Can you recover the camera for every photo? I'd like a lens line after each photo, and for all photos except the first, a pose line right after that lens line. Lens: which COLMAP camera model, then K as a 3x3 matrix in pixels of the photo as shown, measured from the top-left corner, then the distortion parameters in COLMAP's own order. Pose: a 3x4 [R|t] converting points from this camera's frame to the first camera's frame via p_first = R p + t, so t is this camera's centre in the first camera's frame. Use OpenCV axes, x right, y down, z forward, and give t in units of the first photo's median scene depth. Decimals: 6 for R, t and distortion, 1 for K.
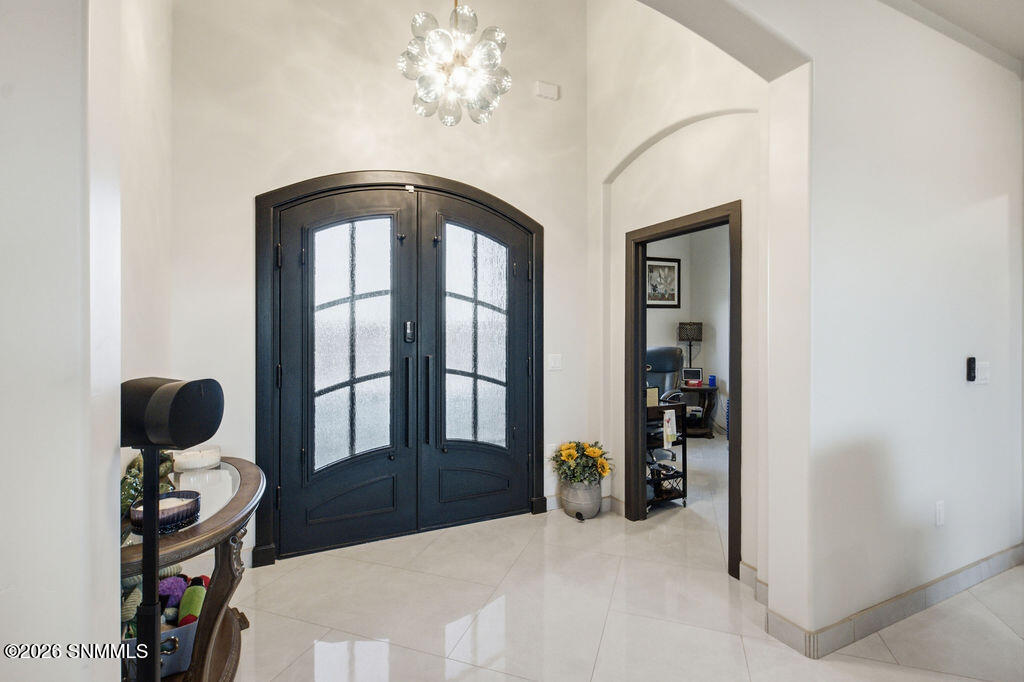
lens RADIAL K [[474.2, 0, 512.3], [0, 474.2, 336.1], [0, 0, 1]] dist [0.001599, 0.000106]
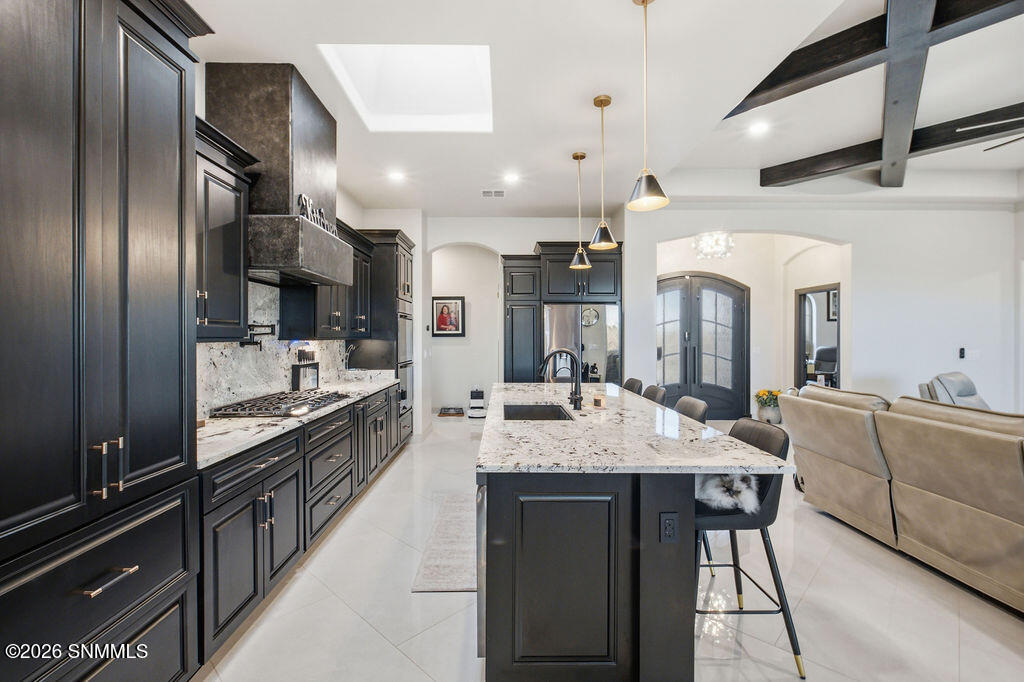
lens RADIAL K [[474.2, 0, 506.6], [0, 474.2, 339.2], [0, 0, 1]] dist [0.001599, 0.000106]
pose [[0.906456, 0.001797, -0.422297, -0.028966], [-0.003888, 0.999984, -0.004090, 0.015839], [0.422283, 0.005349, 0.906448, -1.471735]]
